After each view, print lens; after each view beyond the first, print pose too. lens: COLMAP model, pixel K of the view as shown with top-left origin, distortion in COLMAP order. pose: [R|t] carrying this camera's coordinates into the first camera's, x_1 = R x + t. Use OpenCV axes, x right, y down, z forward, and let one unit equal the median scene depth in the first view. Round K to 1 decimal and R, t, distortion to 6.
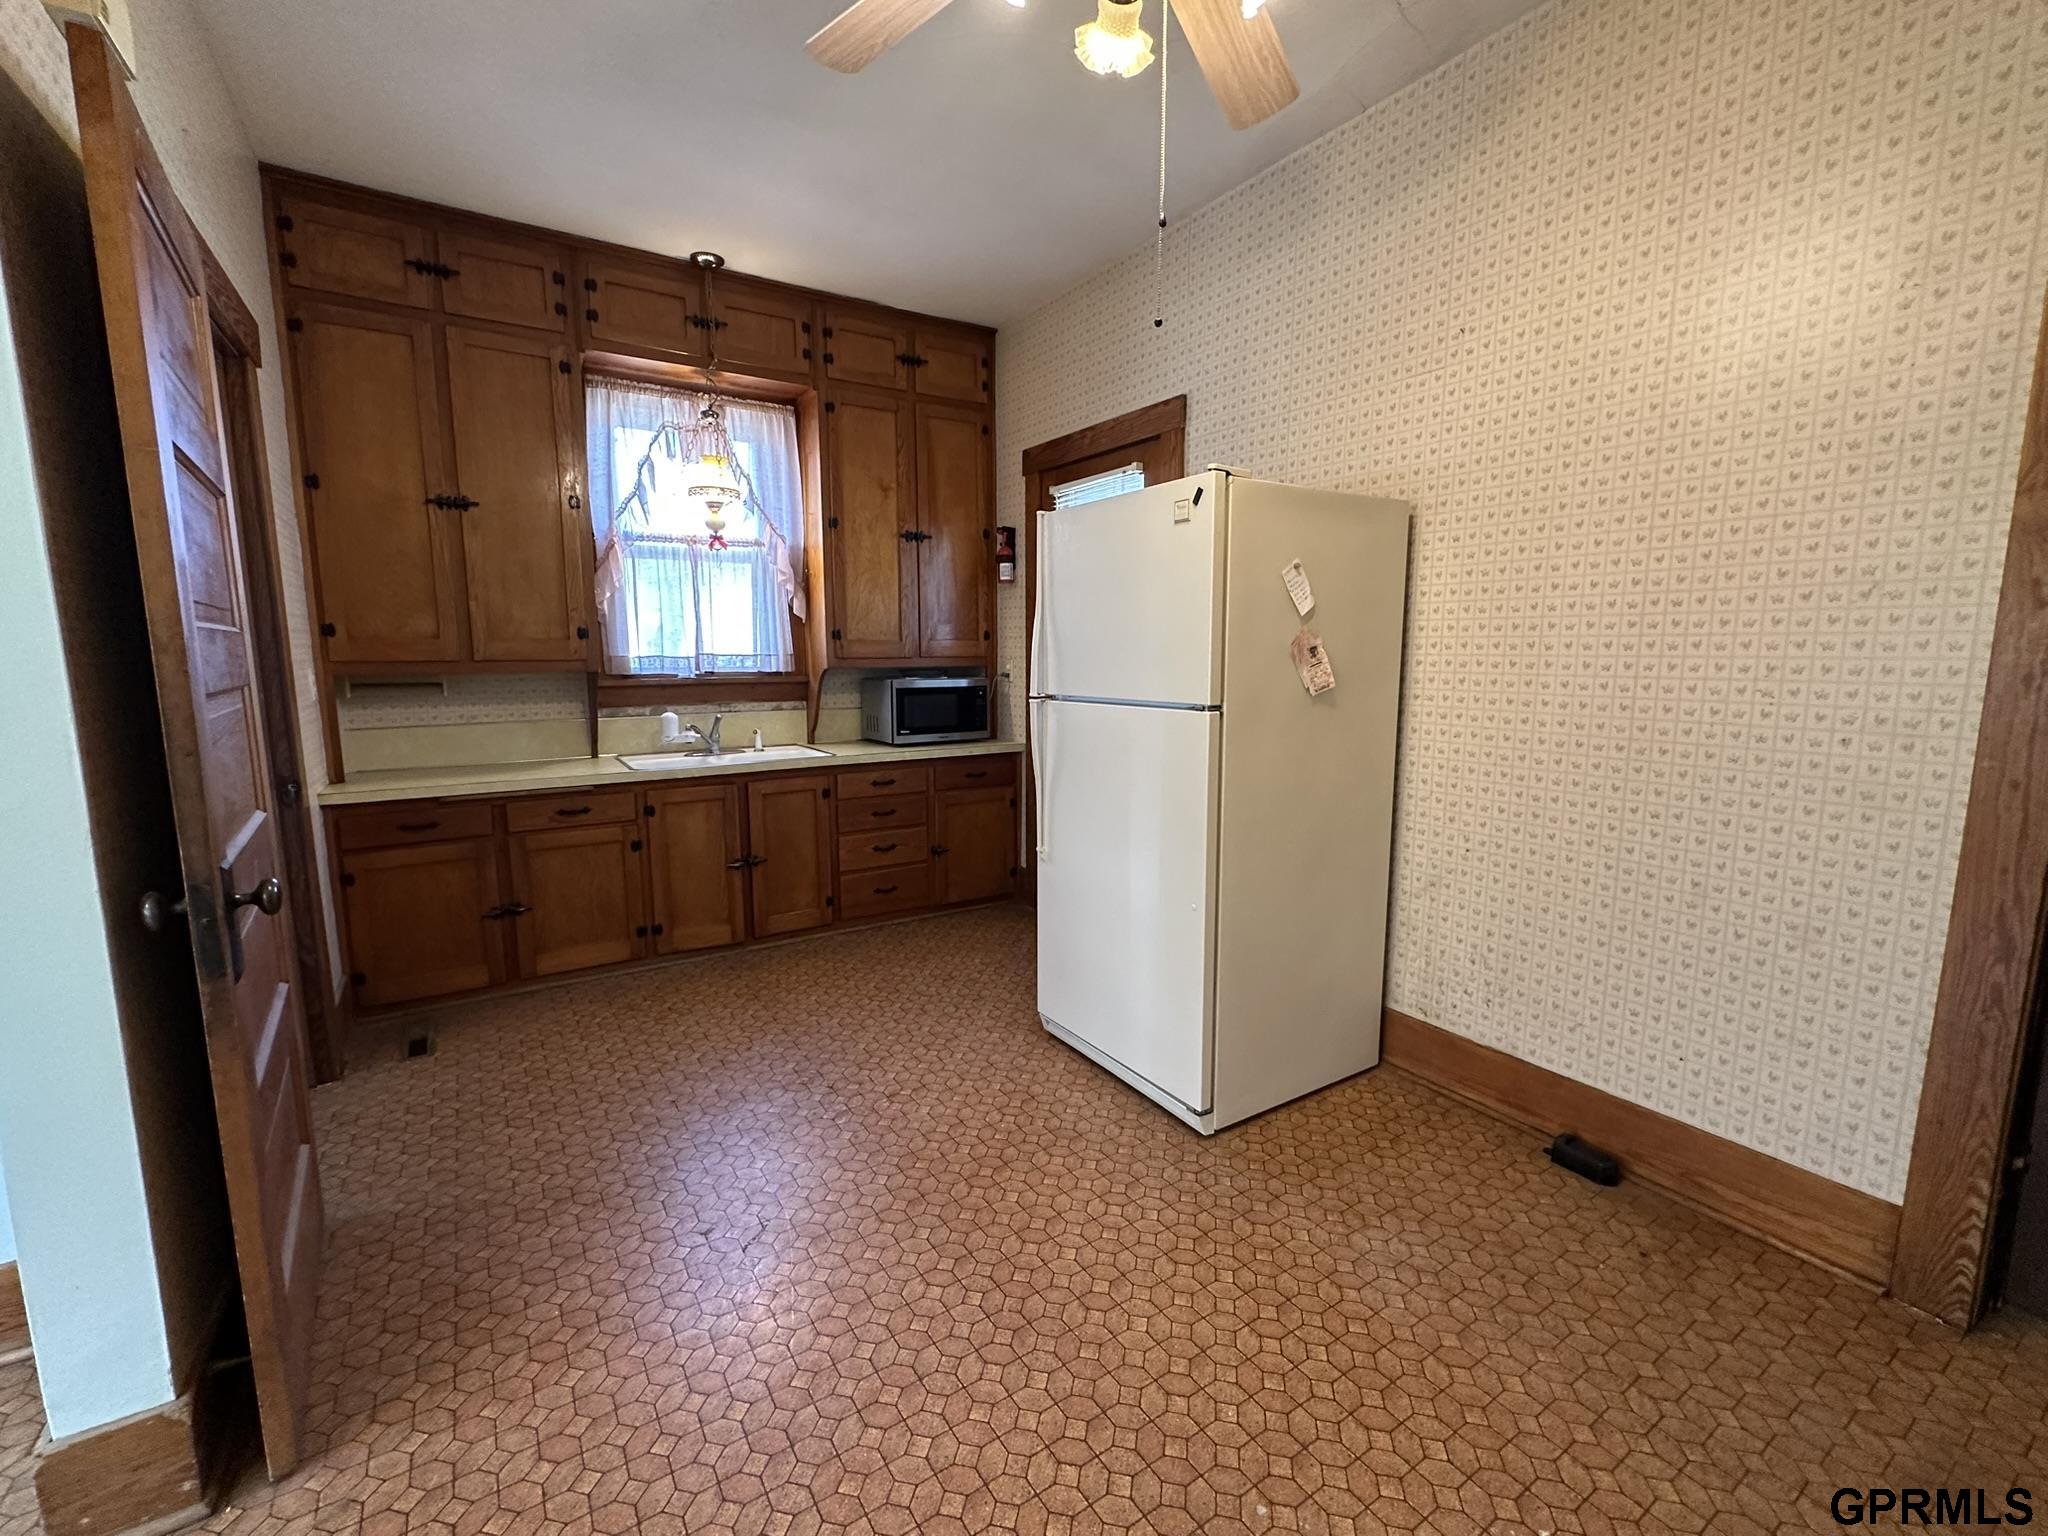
lens RADIAL K [[863.5, 0, 1020.7], [0, 863.5, 769.2], [0, 0, 1]] dist [-0.002485, -0.000344]
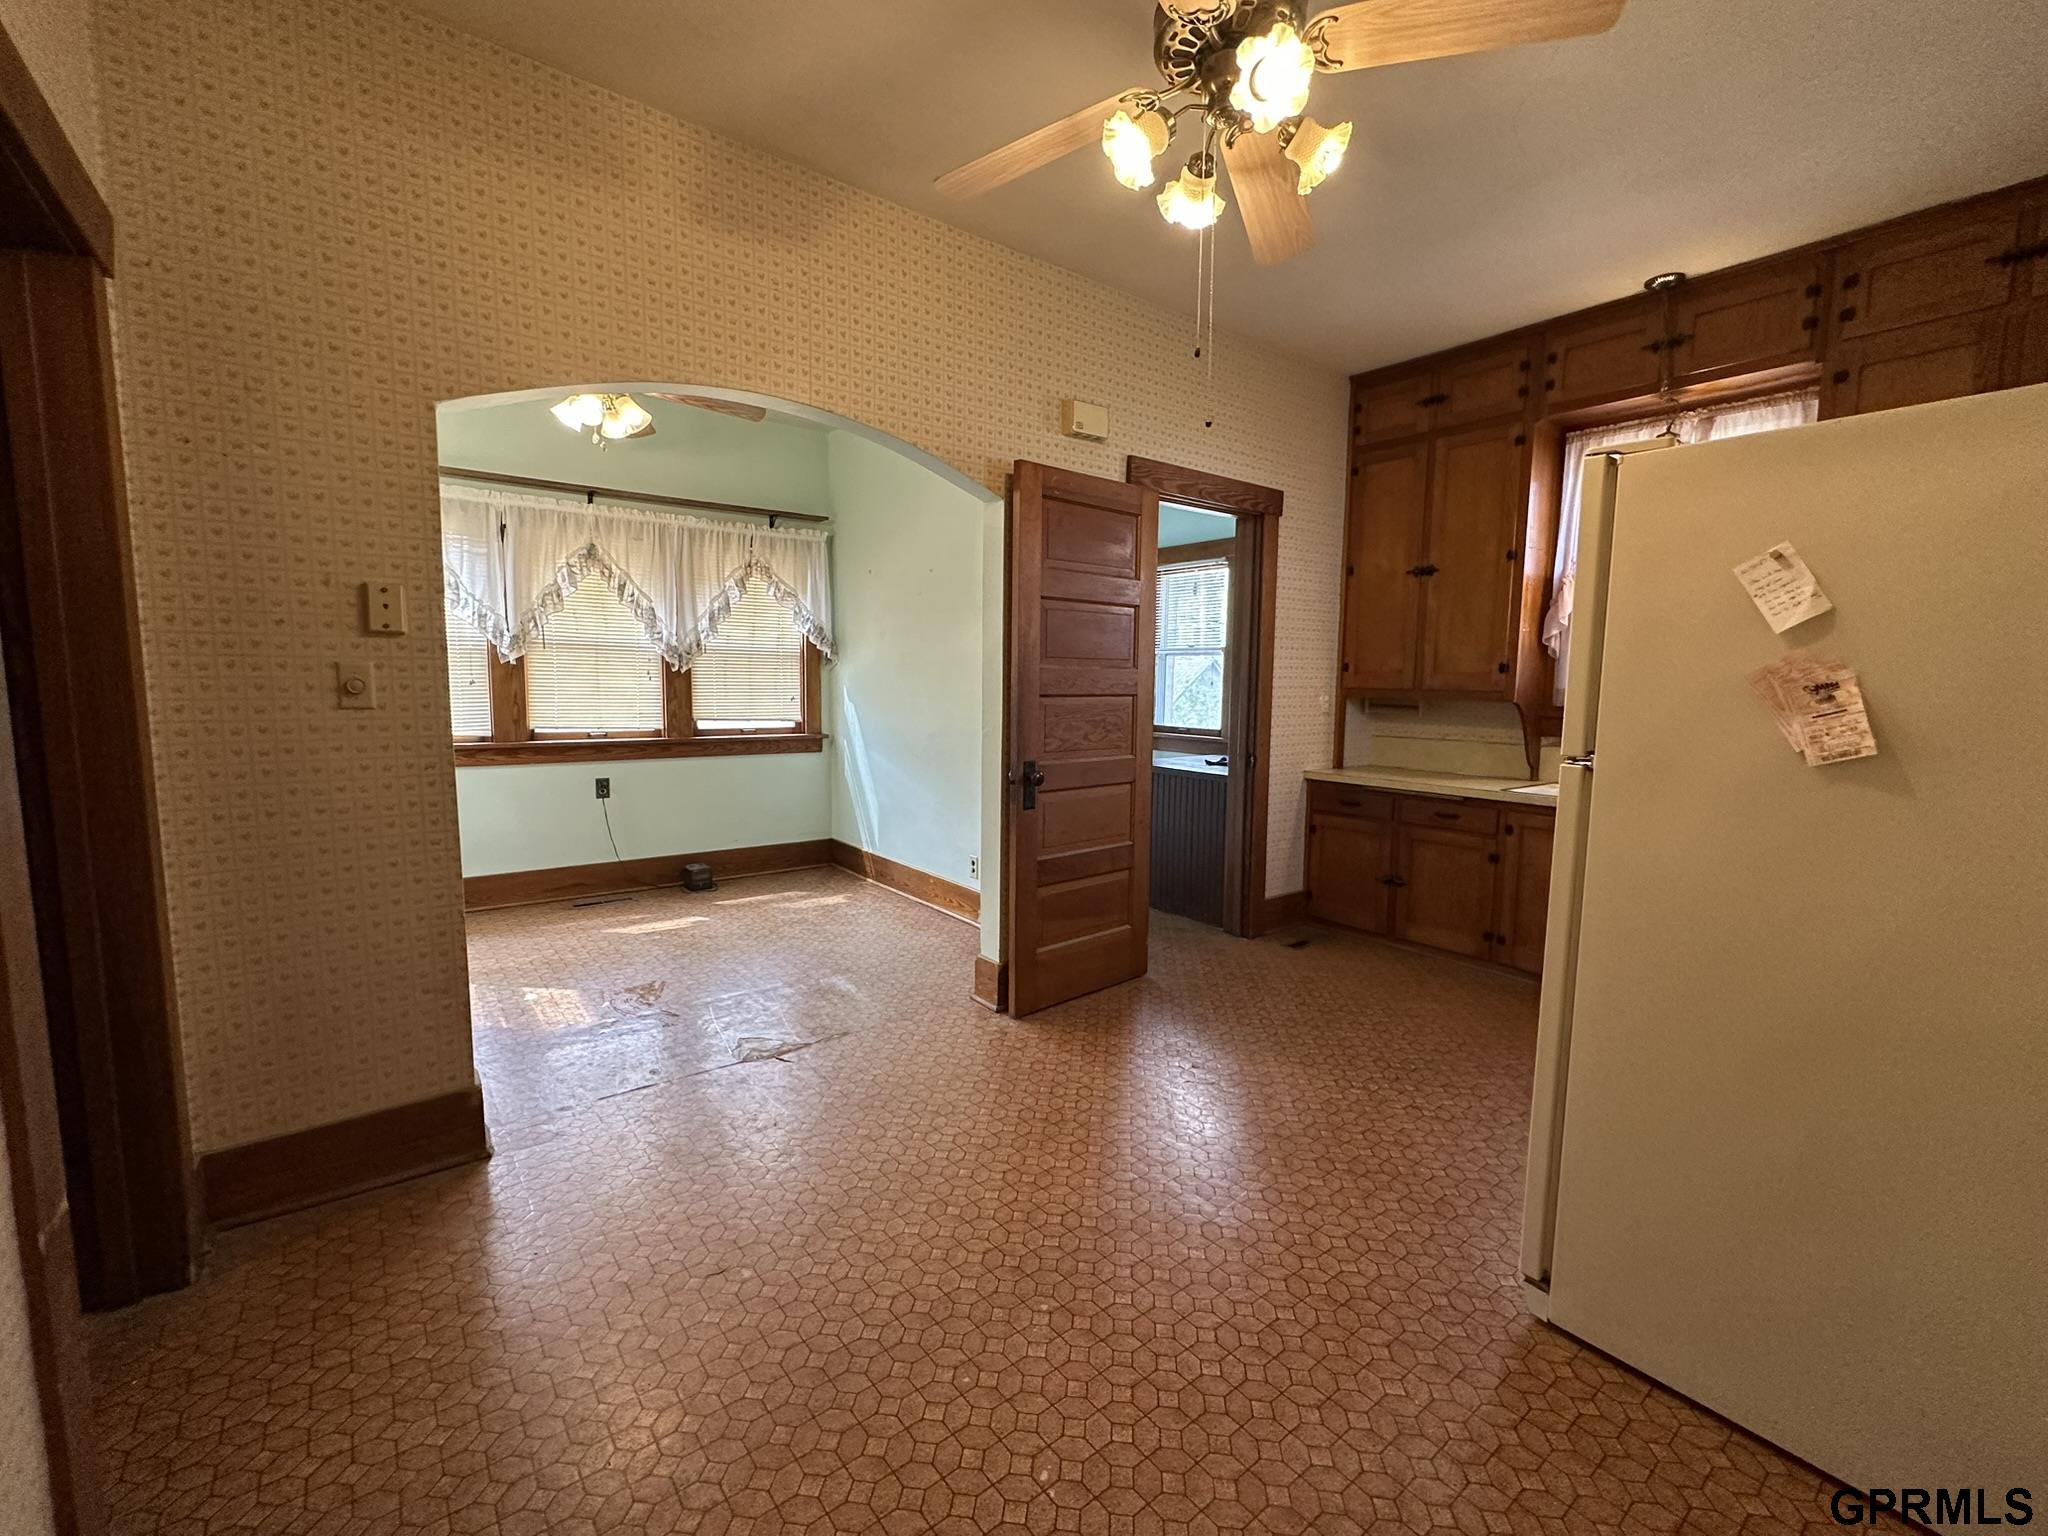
lens RADIAL K [[863.5, 0, 1020.7], [0, 863.5, 769.2], [0, 0, 1]] dist [-0.002485, -0.000344]
pose [[0.088044, 0.108454, -0.990195, 0.616887], [-0.148607, 0.984361, 0.094601, -0.040489], [0.984969, 0.138821, 0.102784, 0.283269]]
